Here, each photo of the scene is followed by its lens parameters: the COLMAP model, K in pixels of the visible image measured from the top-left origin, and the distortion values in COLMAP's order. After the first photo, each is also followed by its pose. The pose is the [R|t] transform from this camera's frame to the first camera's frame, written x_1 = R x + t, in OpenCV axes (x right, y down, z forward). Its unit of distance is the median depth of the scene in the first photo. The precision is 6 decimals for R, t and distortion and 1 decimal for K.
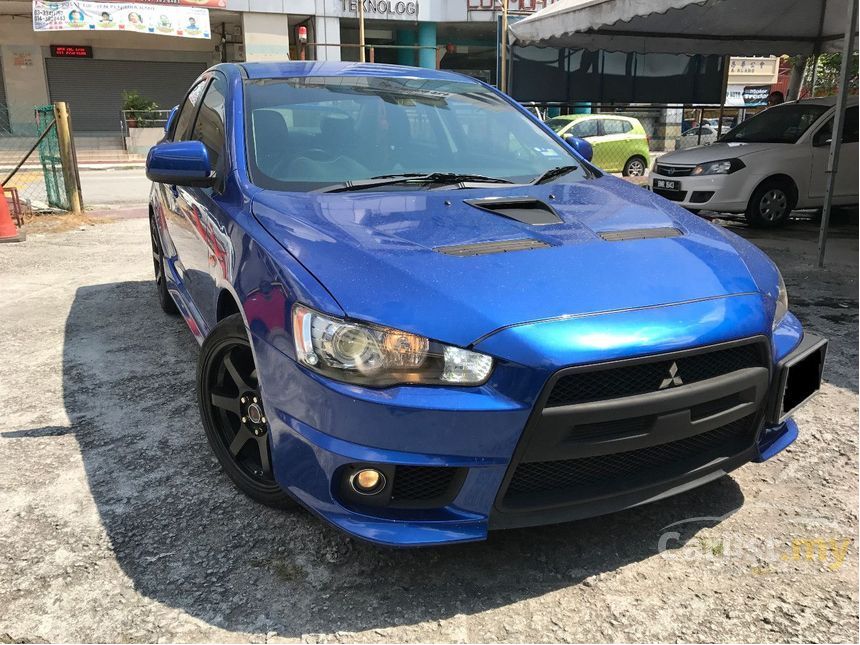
lens RADIAL K [[723.4, 0, 432.2], [0, 723.4, 324.3], [0, 0, 1]] dist [0.024427, -0.028219]
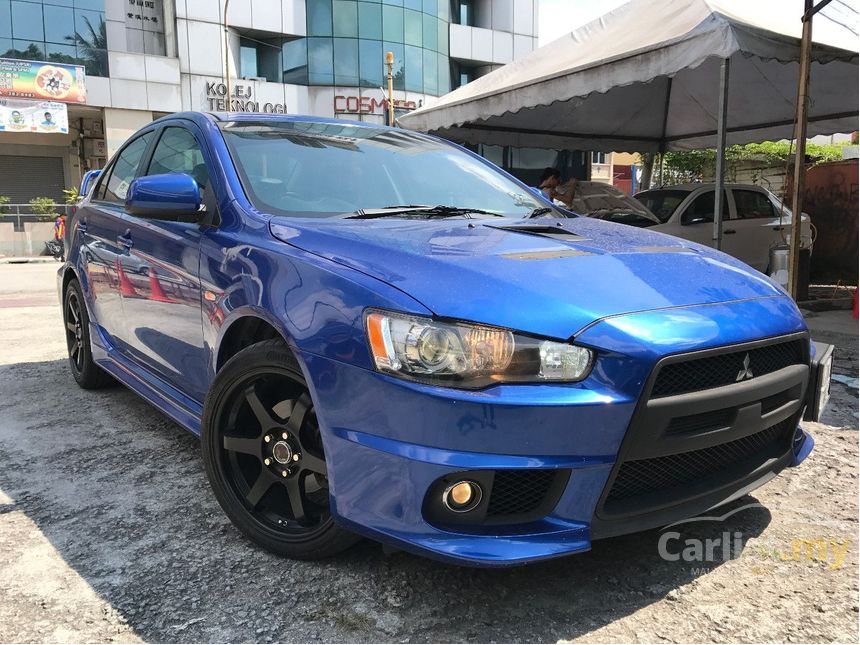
lens RADIAL K [[723.4, 0, 427.9], [0, 723.4, 322.7], [0, 0, 1]] dist [0.024427, -0.028219]
pose [[0.980470, -0.028475, 0.194598, -0.243452], [0.055662, 0.989185, -0.135701, 0.098046], [-0.188629, 0.143882, 0.971451, 0.070789]]
